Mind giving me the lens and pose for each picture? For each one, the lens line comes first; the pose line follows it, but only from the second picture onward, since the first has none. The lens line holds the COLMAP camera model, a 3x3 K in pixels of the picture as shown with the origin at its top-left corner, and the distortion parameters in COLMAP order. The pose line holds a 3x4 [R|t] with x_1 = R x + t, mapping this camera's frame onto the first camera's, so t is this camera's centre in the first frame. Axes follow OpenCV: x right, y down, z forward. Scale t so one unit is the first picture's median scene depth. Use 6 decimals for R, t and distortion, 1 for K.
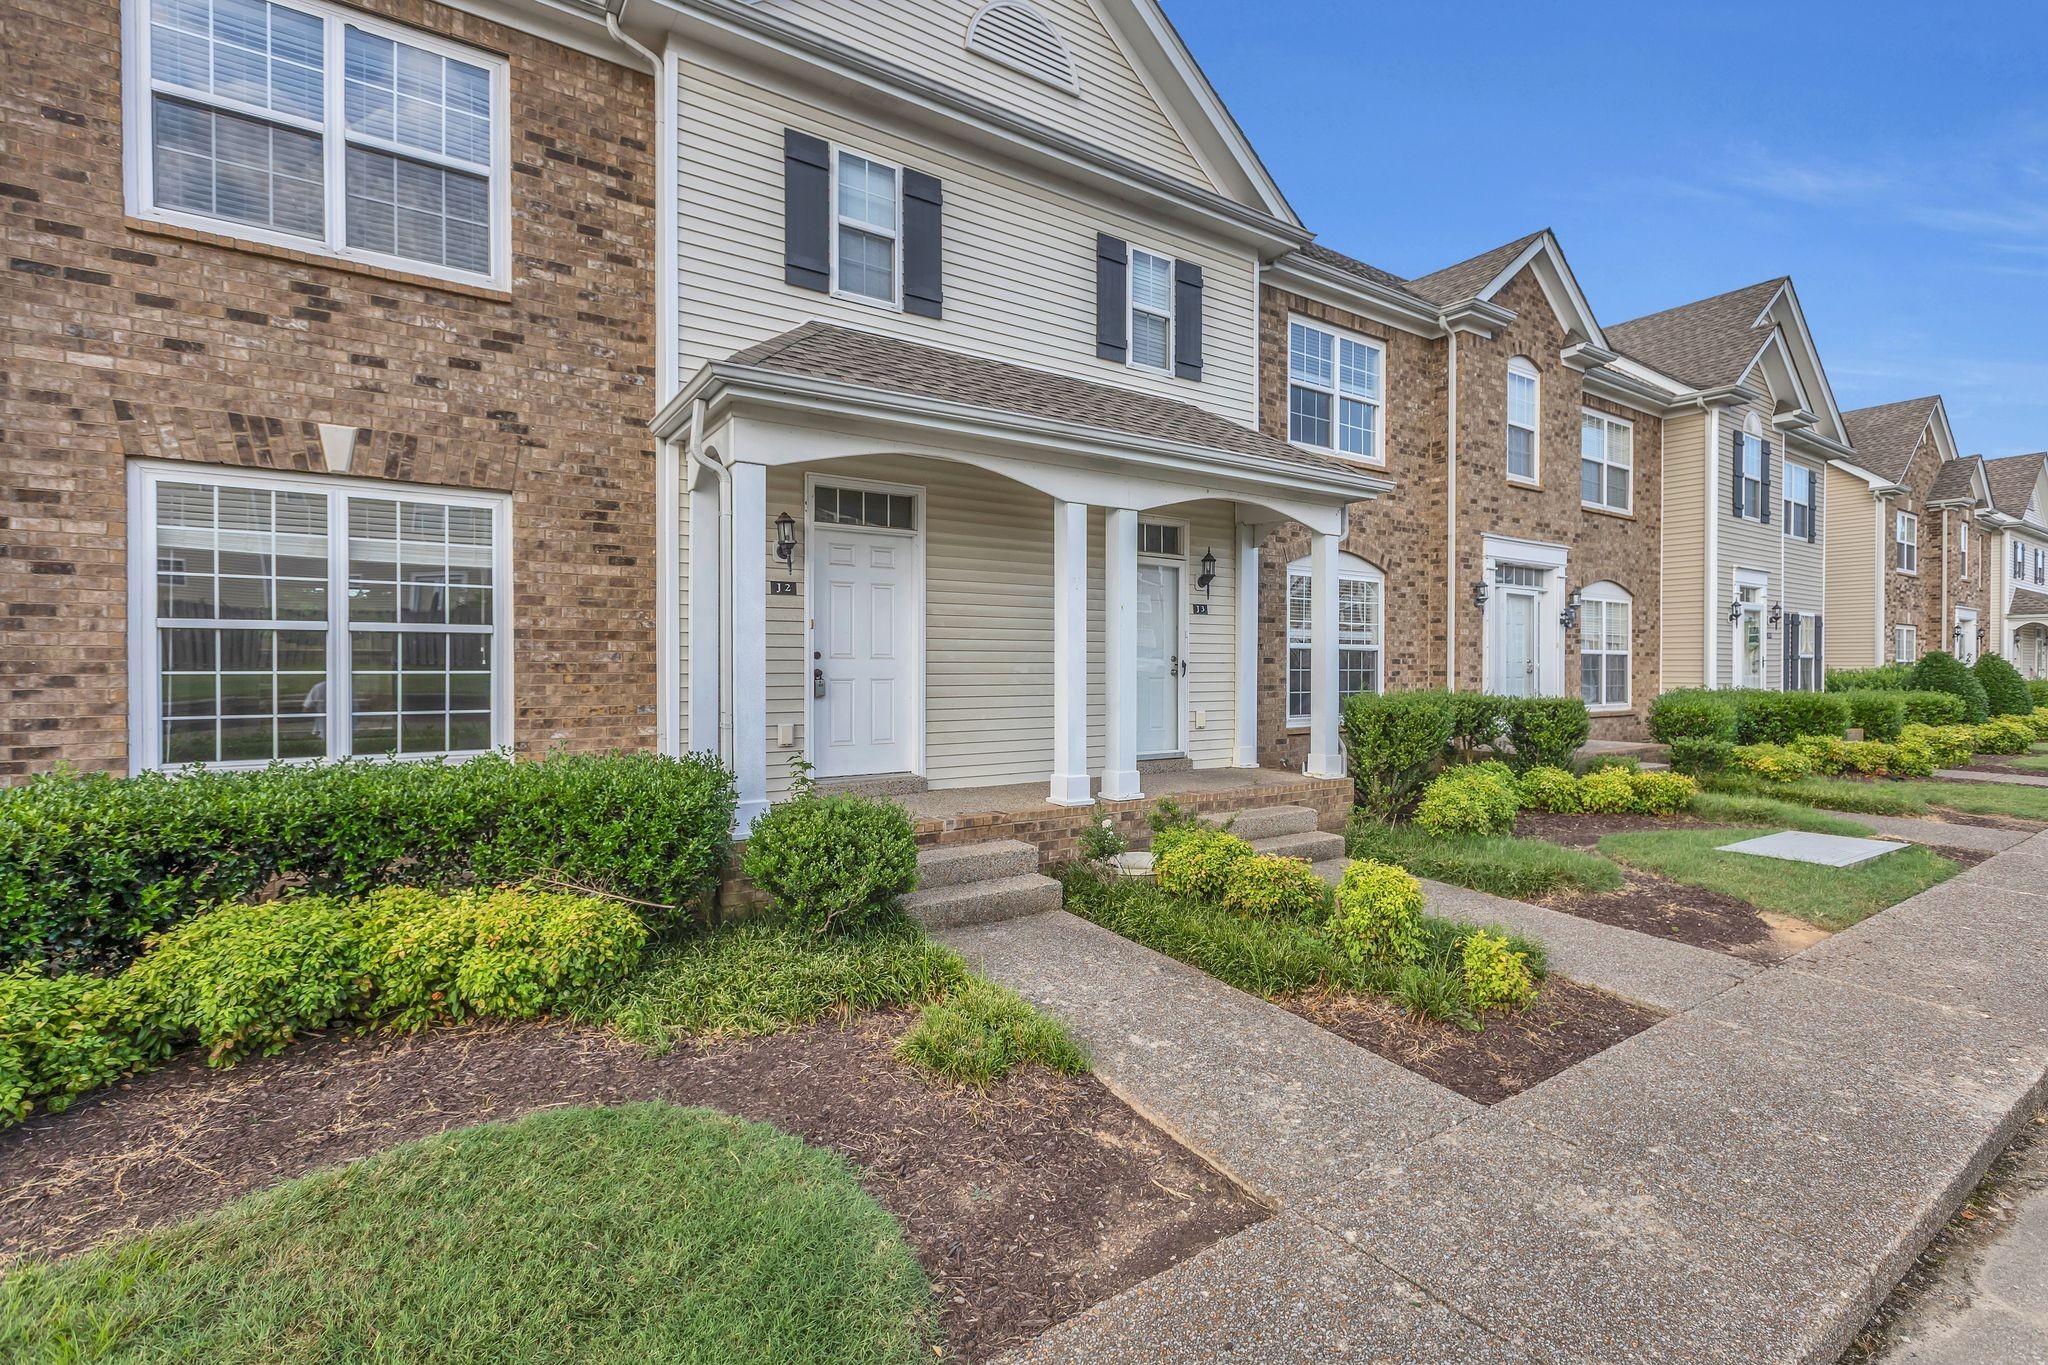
lens RADIAL K [[942.4, 0, 1065.2], [0, 942.4, 671.9], [0, 0, 1]] dist [0.008259, -0.003275]
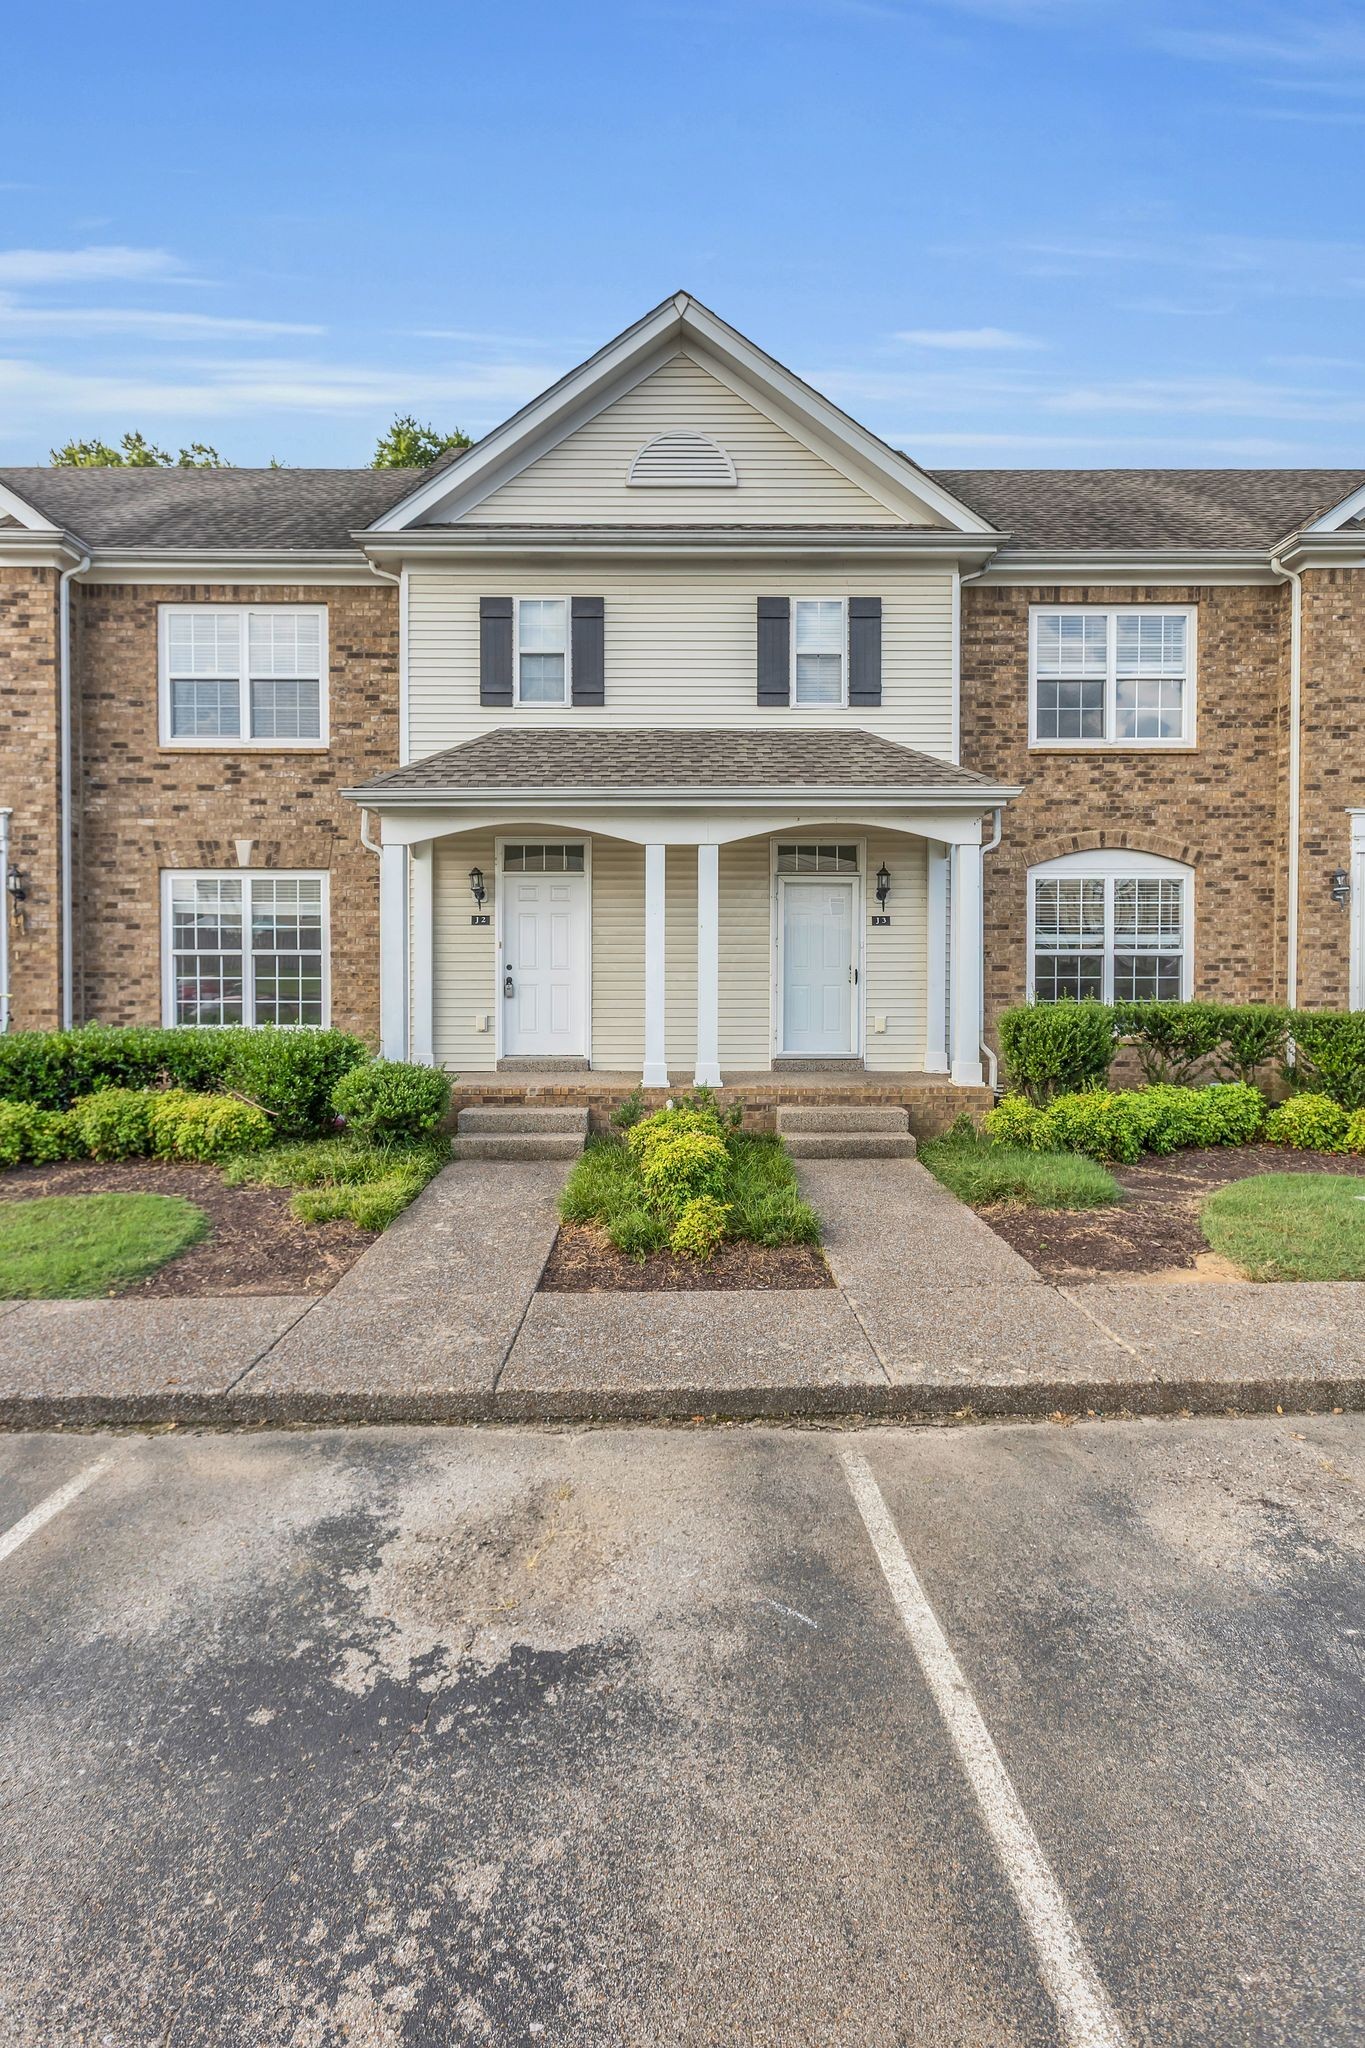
lens RADIAL K [[942.4, 0, 637.2], [0, 942.4, 979.1], [0, 0, 1]] dist [0.008259, -0.003275]
pose [[0.821476, 0.005351, -0.570217, 0.707139], [-0.001951, 0.999976, 0.006574, -0.008935], [0.570239, -0.004288, 0.821468, -0.037082]]
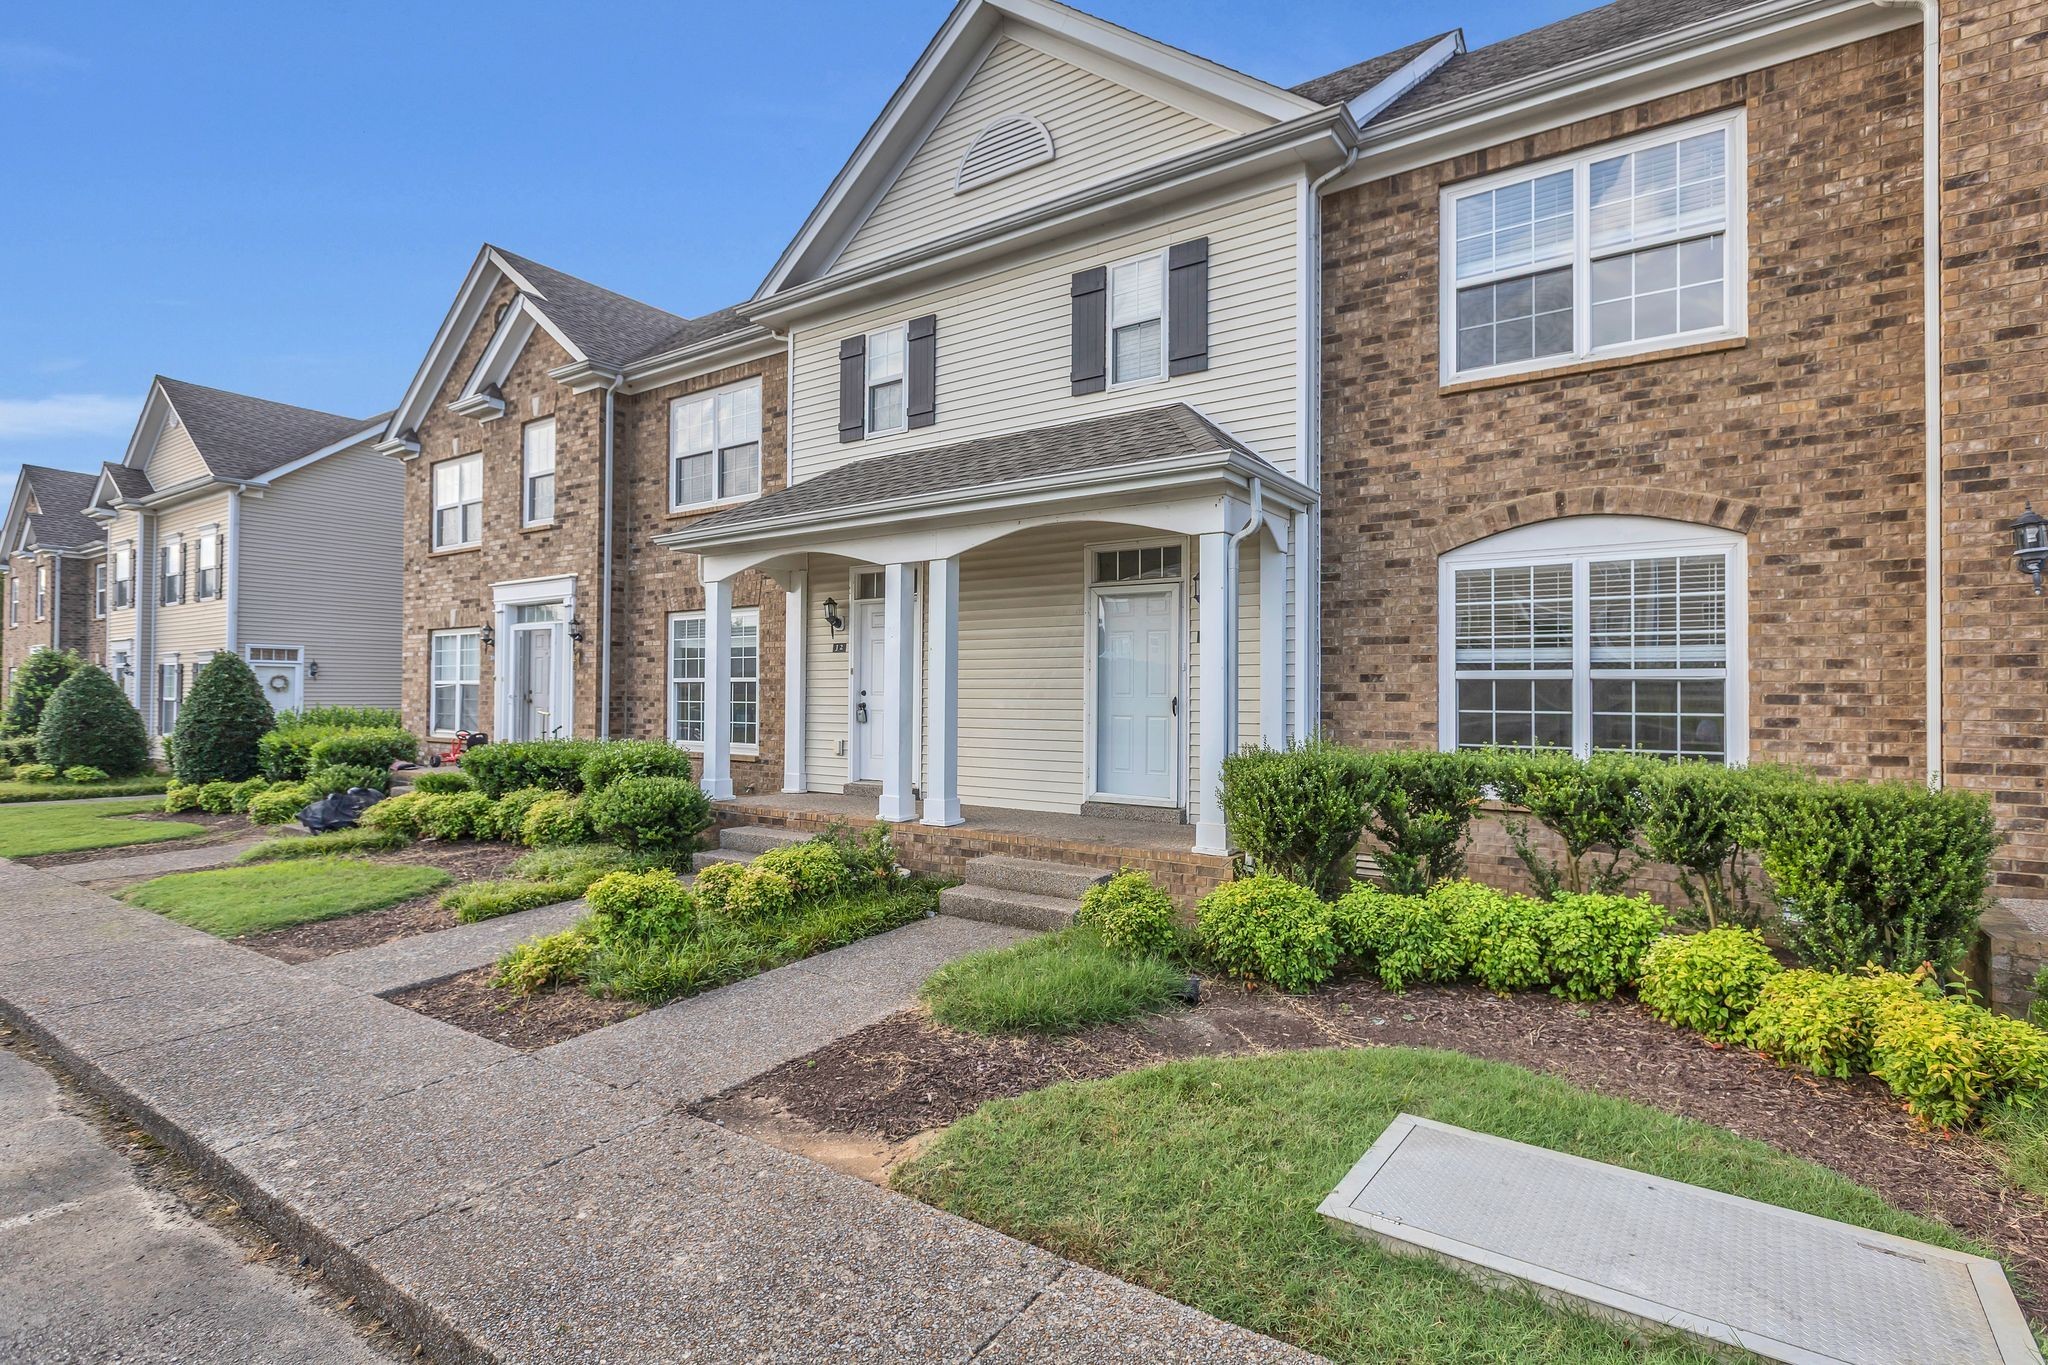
lens RADIAL K [[911.5, 0, 1017.8], [0, 911.5, 680.9], [0, 0, 1]] dist [-0.000695, -0.000412]
pose [[0.368117, -0.011747, -0.929705, 1.132681], [-0.009040, 0.999828, -0.016212, -0.015978], [0.929736, 0.014373, 0.367947, 0.731012]]
